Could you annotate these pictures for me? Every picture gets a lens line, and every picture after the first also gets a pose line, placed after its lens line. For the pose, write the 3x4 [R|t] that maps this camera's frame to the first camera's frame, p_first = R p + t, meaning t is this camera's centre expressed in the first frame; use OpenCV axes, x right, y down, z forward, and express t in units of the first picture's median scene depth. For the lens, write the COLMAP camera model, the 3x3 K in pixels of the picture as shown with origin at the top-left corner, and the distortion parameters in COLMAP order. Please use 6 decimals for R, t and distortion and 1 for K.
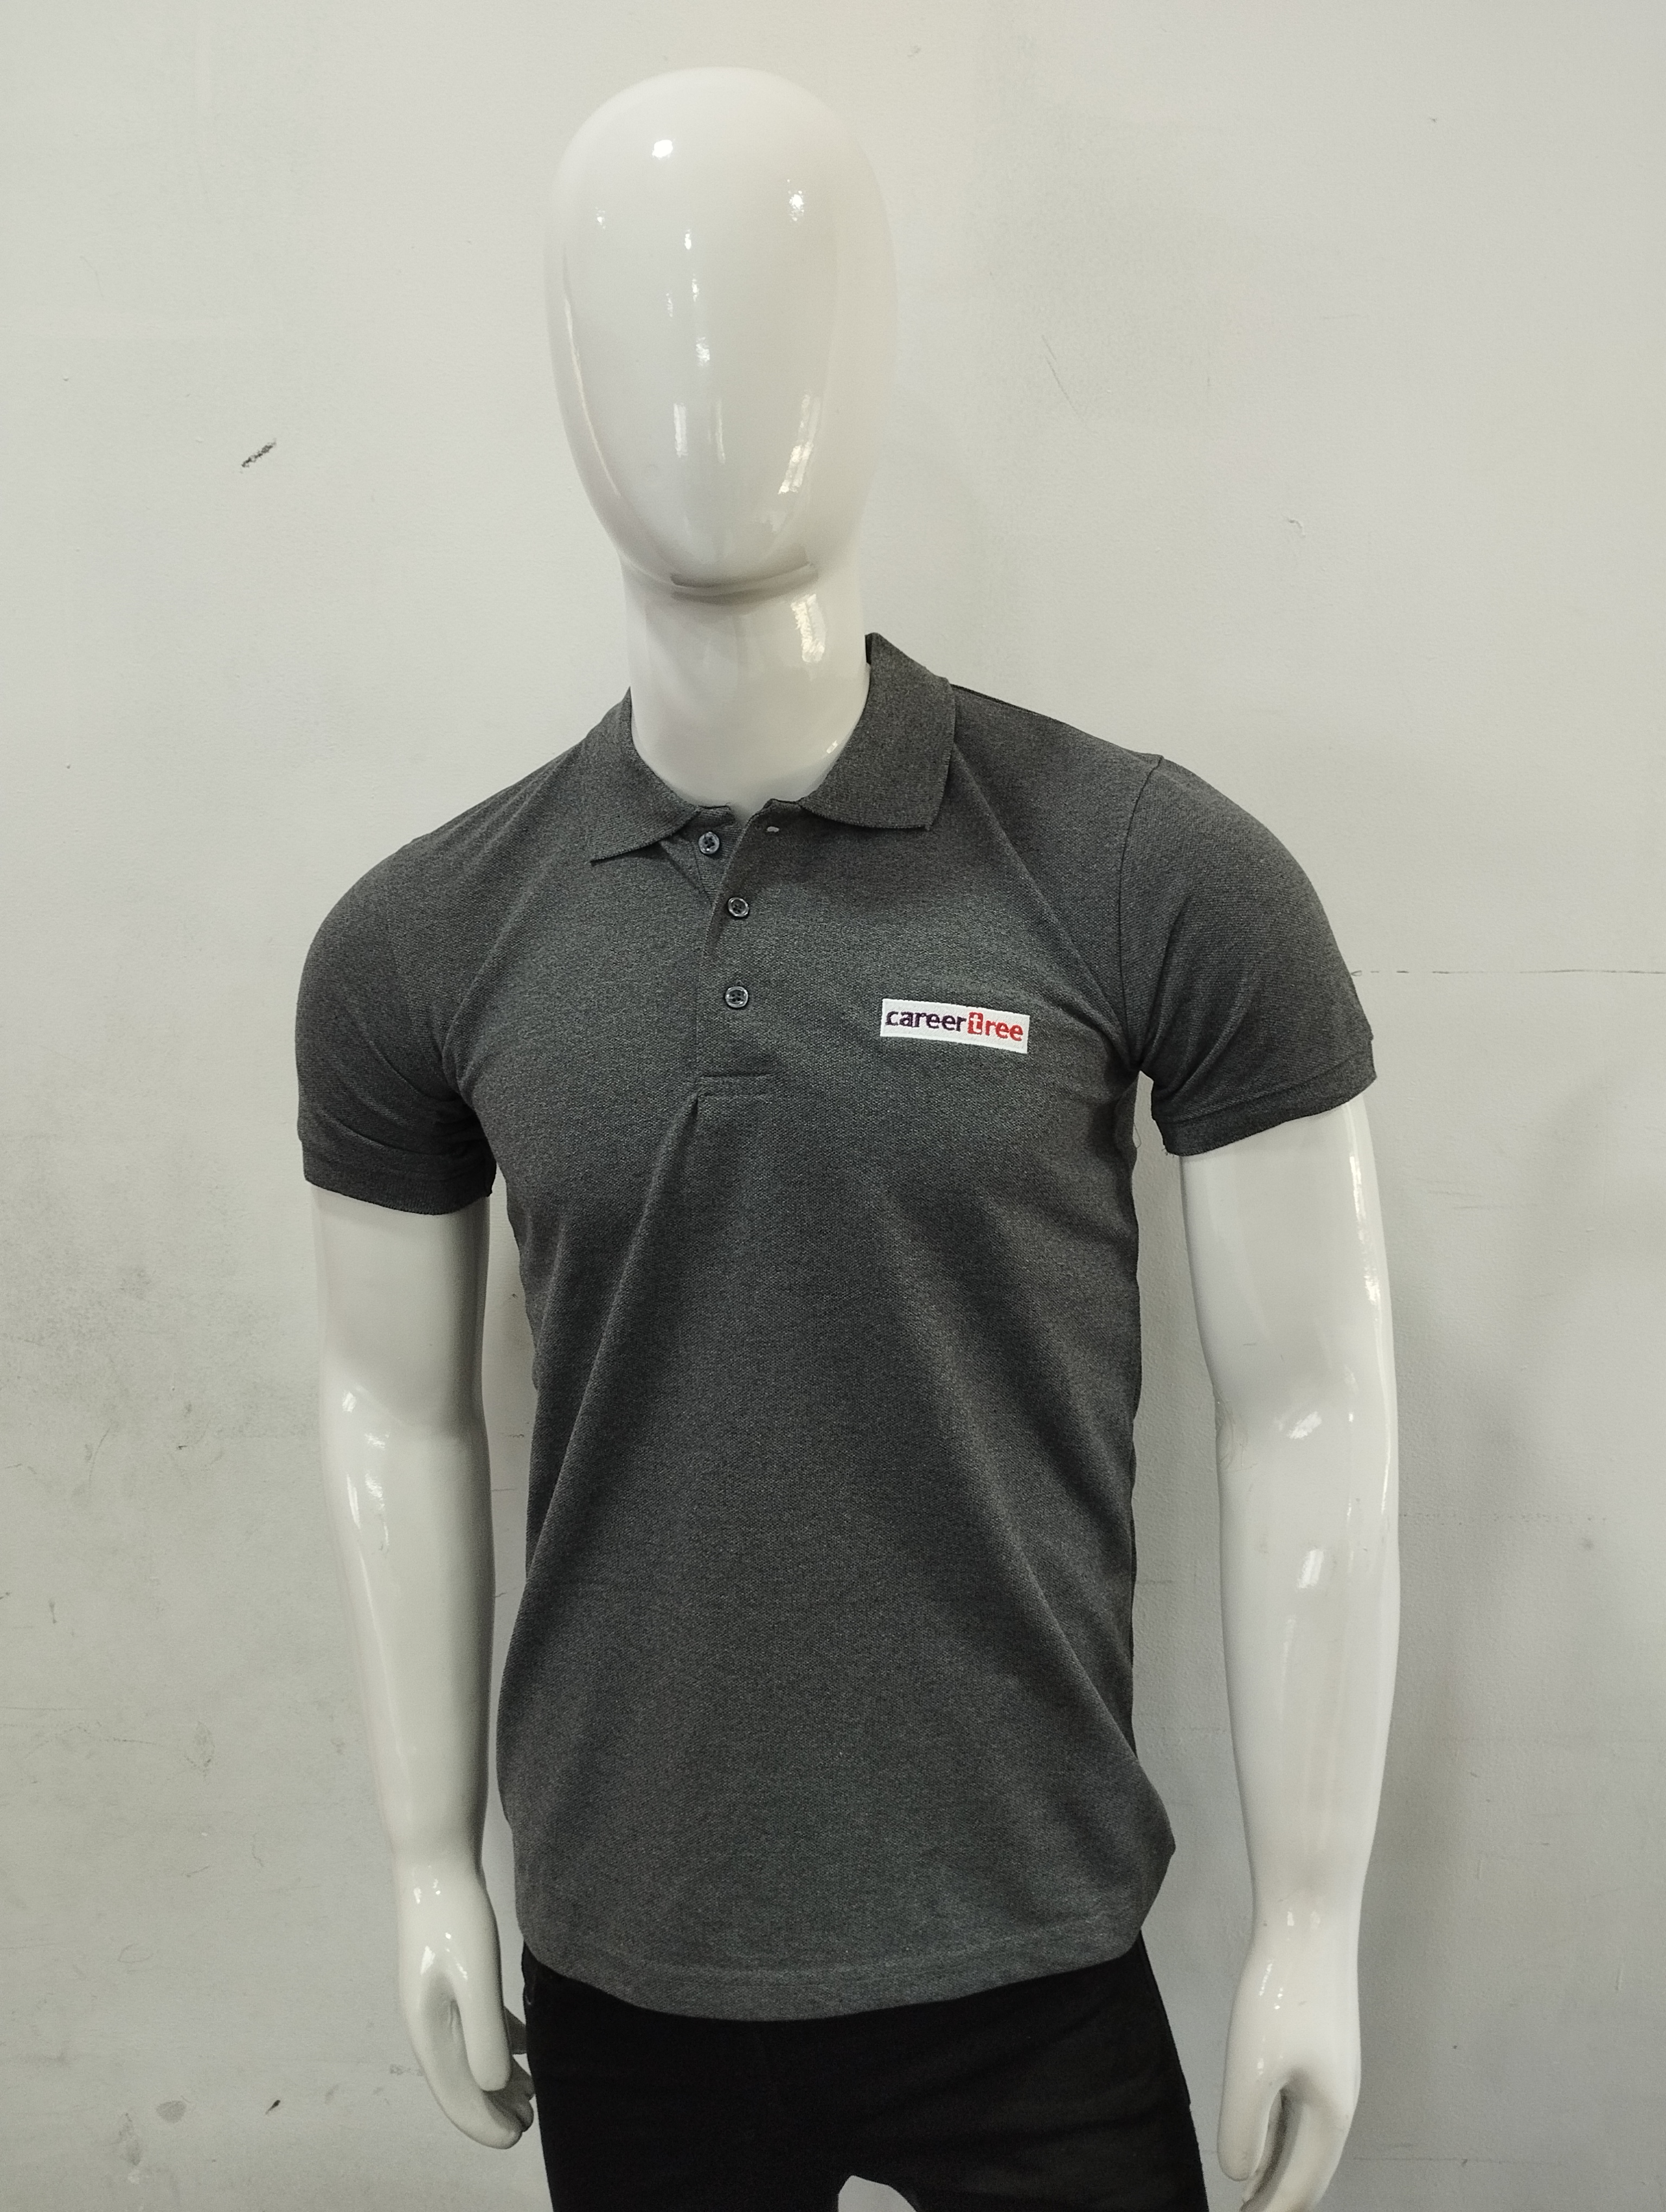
lens RADIAL K [[1820.8, 0, 833.0], [0, 1820.8, 1106.0], [0, 0, 1]] dist [0.072358, -0.106856]
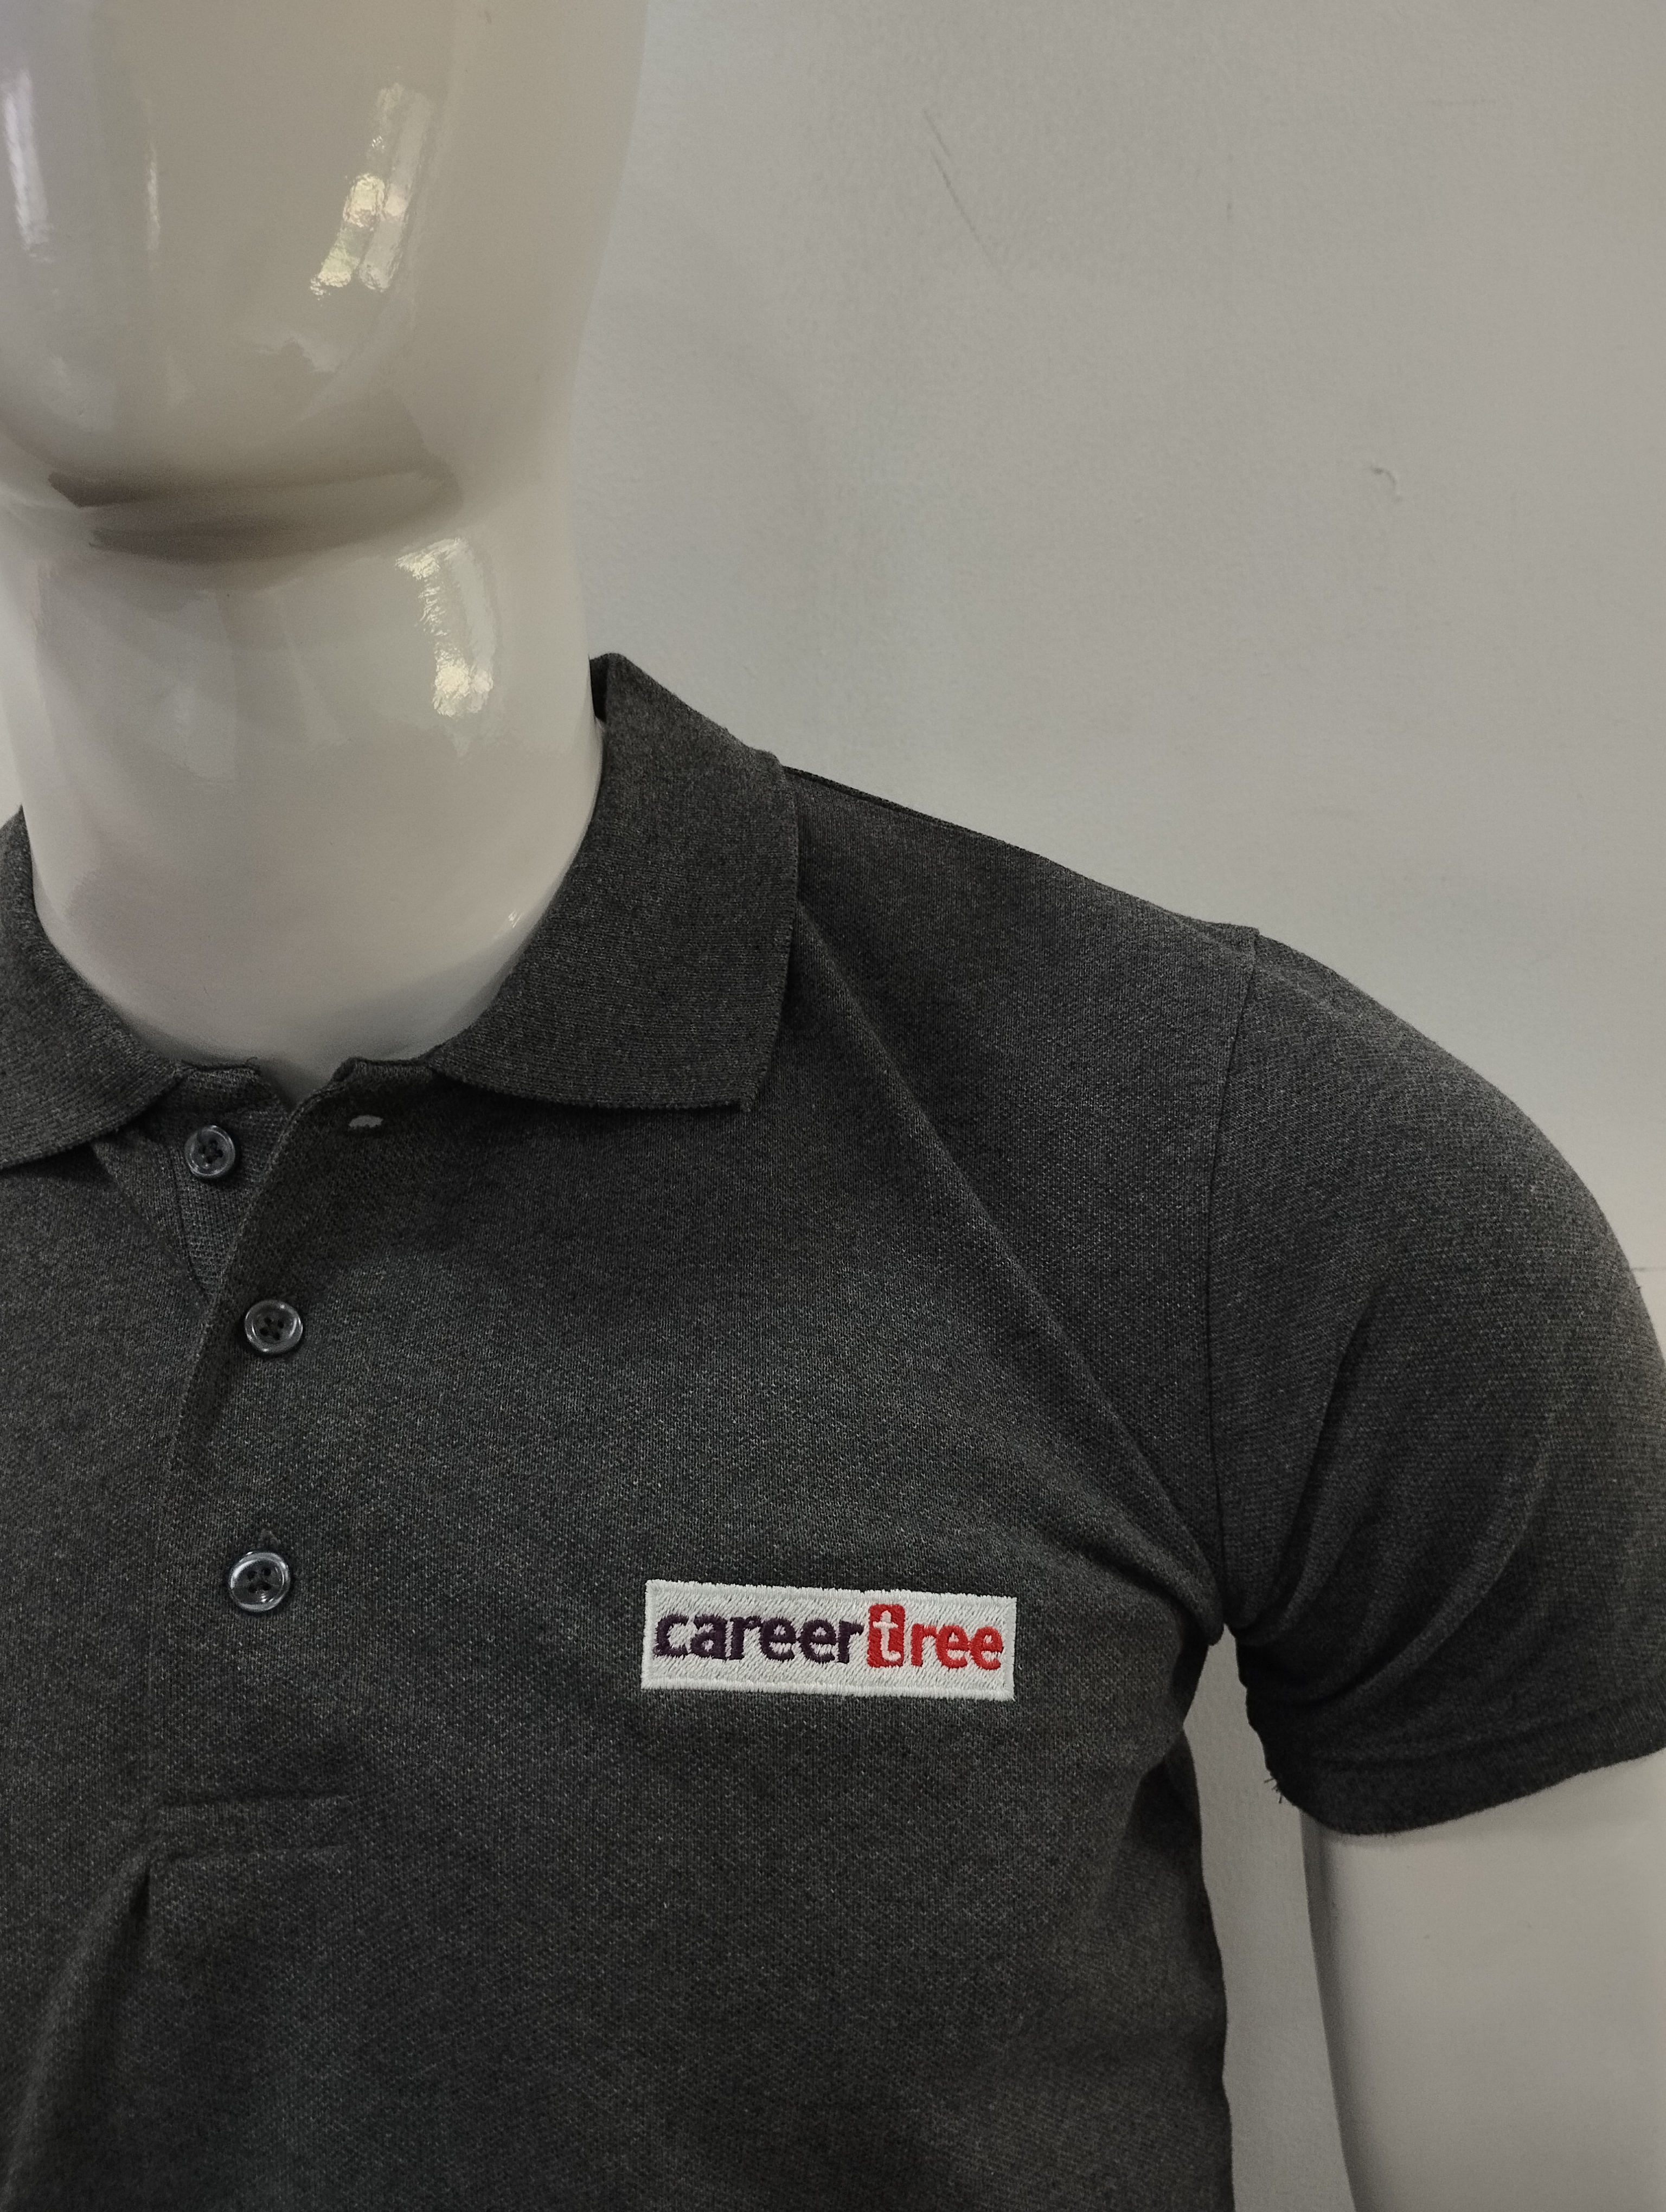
lens RADIAL K [[1820.8, 0, 833.0], [0, 1820.8, 1106.0], [0, 0, 1]] dist [0.072358, -0.106856]
pose [[0.991573, -0.016531, 0.128488, 0.017916], [0.020475, 0.999357, -0.029437, -0.142373], [-0.127919, 0.031820, 0.991274, 0.589416]]
